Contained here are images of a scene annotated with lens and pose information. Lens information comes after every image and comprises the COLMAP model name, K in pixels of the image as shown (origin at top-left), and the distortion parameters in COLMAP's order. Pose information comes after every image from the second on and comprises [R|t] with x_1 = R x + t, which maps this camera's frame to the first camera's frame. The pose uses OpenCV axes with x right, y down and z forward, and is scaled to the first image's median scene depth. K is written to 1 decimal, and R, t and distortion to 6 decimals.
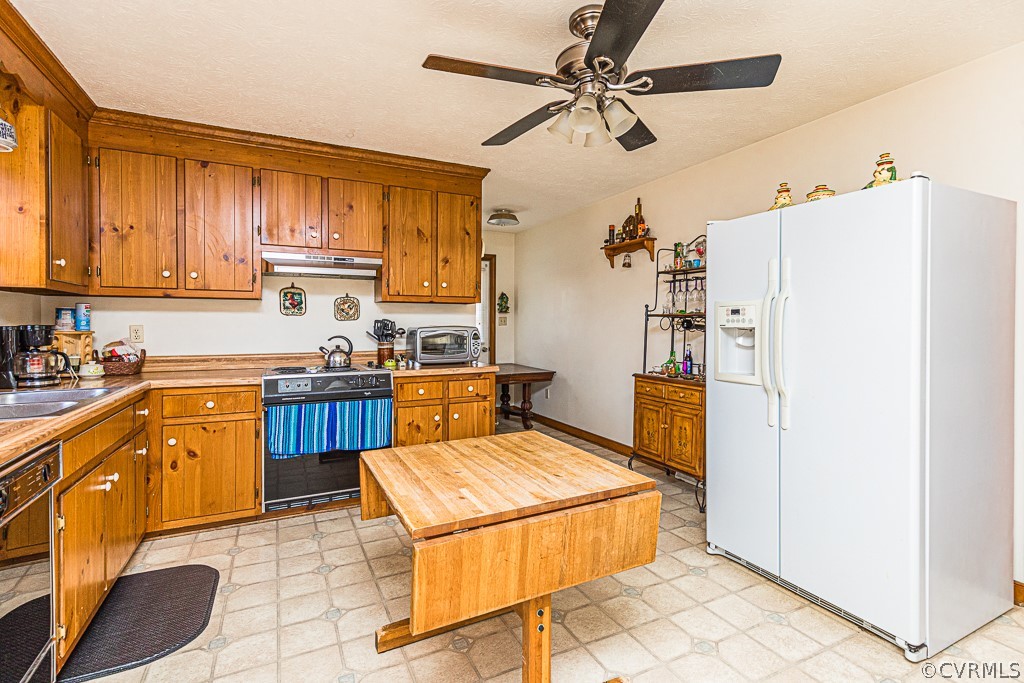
lens RADIAL K [[458.6, 0, 523.2], [0, 458.6, 328.8], [0, 0, 1]] dist [0.009829, -0.000062]
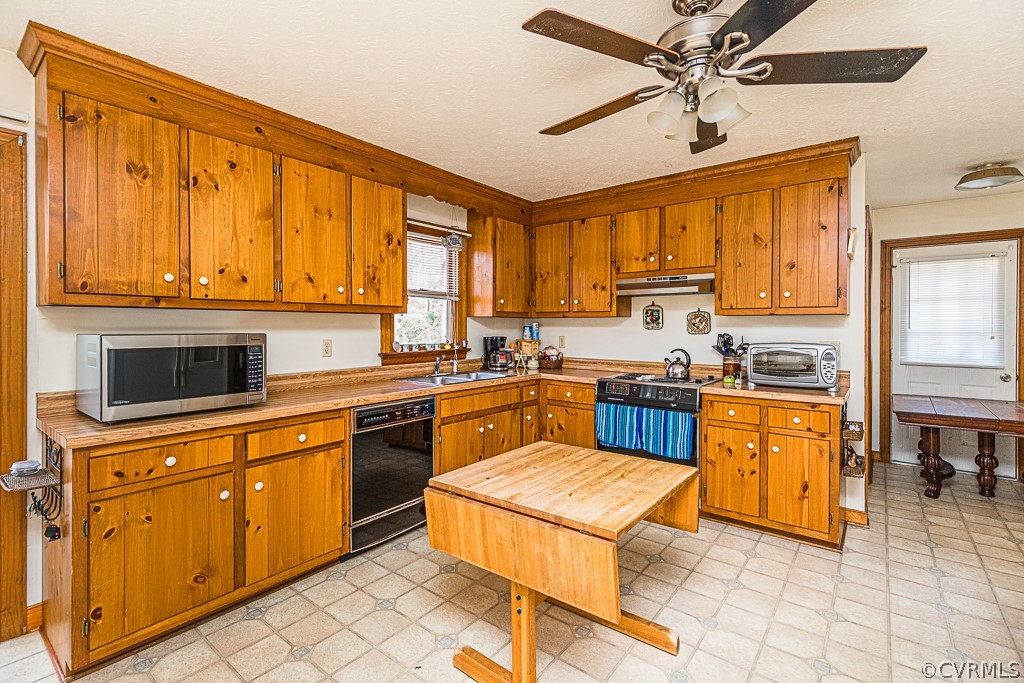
lens RADIAL K [[467.2, 0, 510.9], [0, 467.2, 331.9], [0, 0, 1]] dist [0.004527, -0.000268]
pose [[0.434852, 0.009890, -0.900448, 0.417155], [-0.014362, 0.999889, 0.004046, -0.023583], [0.900387, 0.011172, 0.434946, 0.174994]]
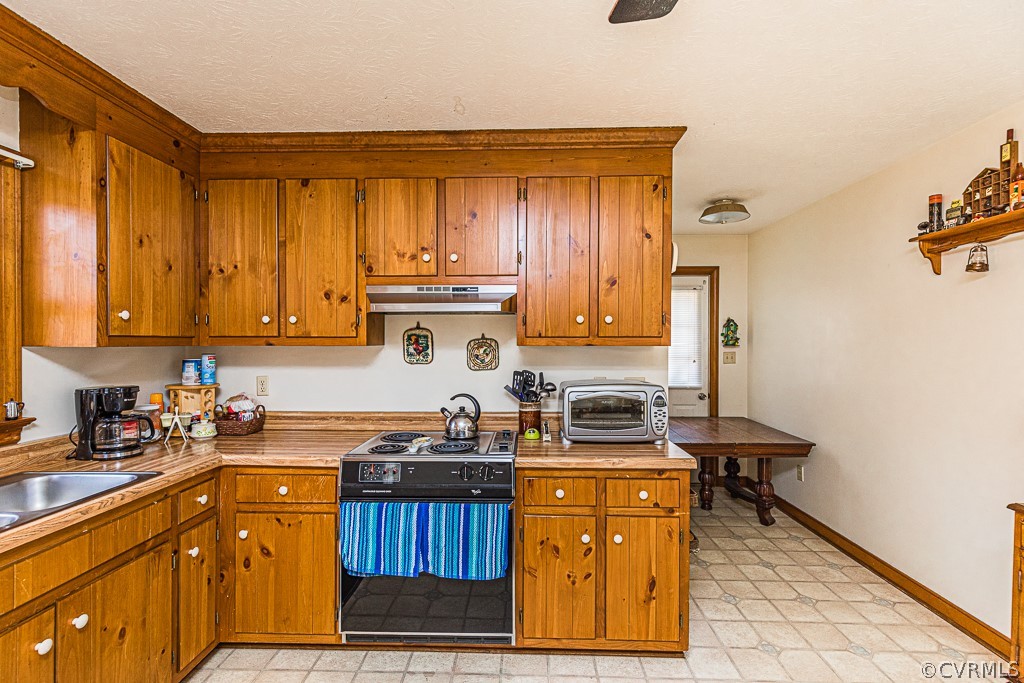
lens RADIAL K [[477.1, 0, 524.3], [0, 477.1, 344.8], [0, 0, 1]] dist [0.008579, -0.000289]
pose [[0.886345, 0.000894, -0.463025, 0.035056], [-0.005740, 0.999943, -0.009057, -0.057524], [0.462990, 0.010686, 0.886299, 0.380271]]
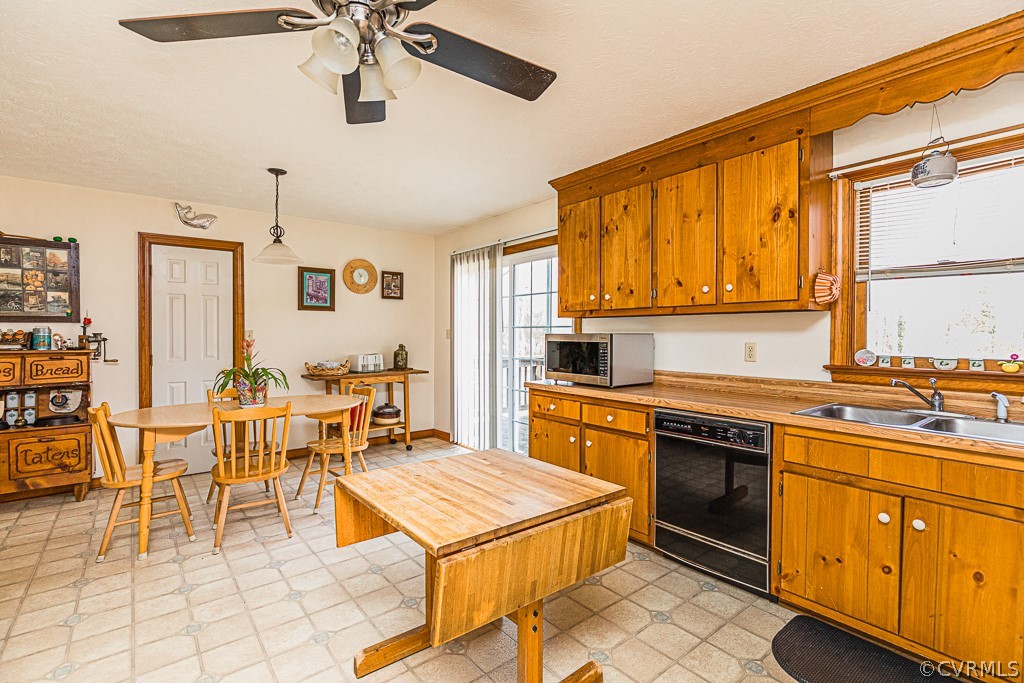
lens RADIAL K [[472.2, 0, 514.1], [0, 472.2, 343.9], [0, 0, 1]] dist [-0.002082, -0.001011]
pose [[-0.974394, 0.002020, -0.224840, 0.024083], [-0.006818, 0.999234, 0.038524, -0.027230], [0.224746, 0.039071, -0.973634, 0.992110]]
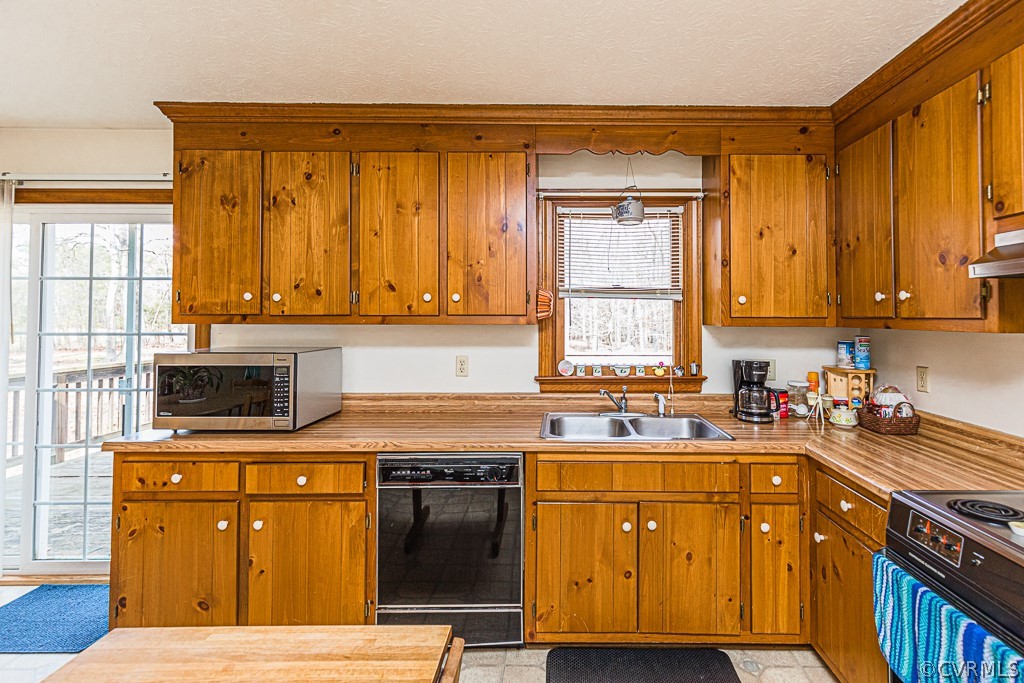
lens RADIAL K [[478.3, 0, 558.2], [0, 478.3, 309.3], [0, 0, 1]] dist [0.006561, -0.000491]
pose [[-0.429791, -0.018188, -0.902745, 0.064653], [-0.017884, 0.999772, -0.011629, -0.070553], [0.902751, 0.011146, -0.430019, 0.739257]]
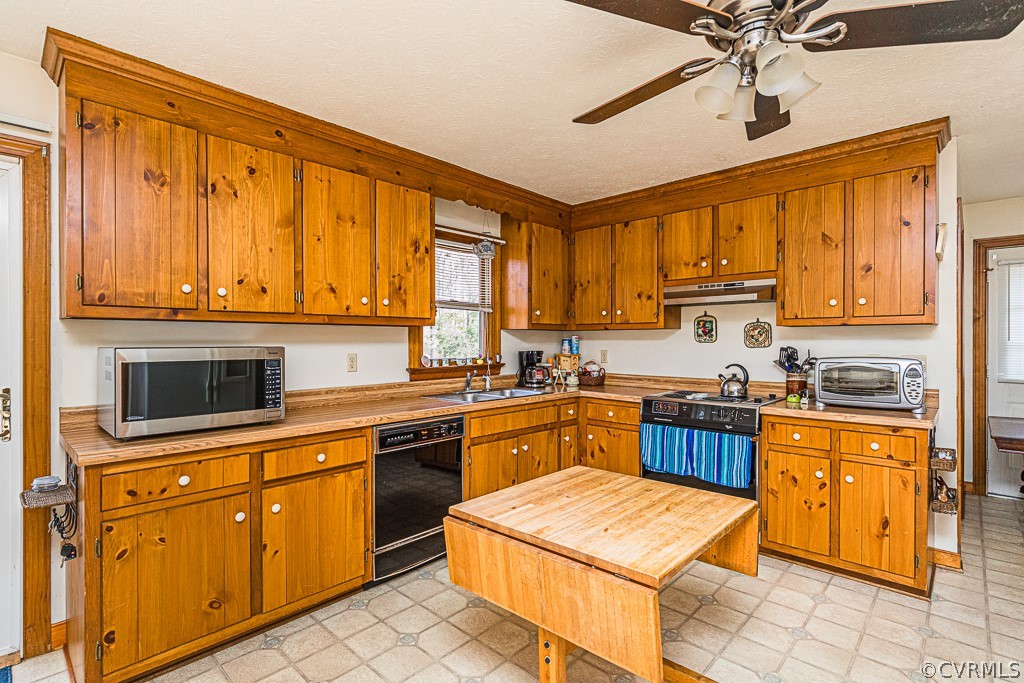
lens RADIAL K [[489.4, 0, 514.2], [0, 489.4, 345.0], [0, 0, 1]] dist [-0.000353, -0.000289]
pose [[0.361424, 0.006050, -0.932382, 0.392715], [-0.012450, 0.999921, 0.001663, -0.020918], [0.932318, 0.011007, 0.361471, 0.202076]]
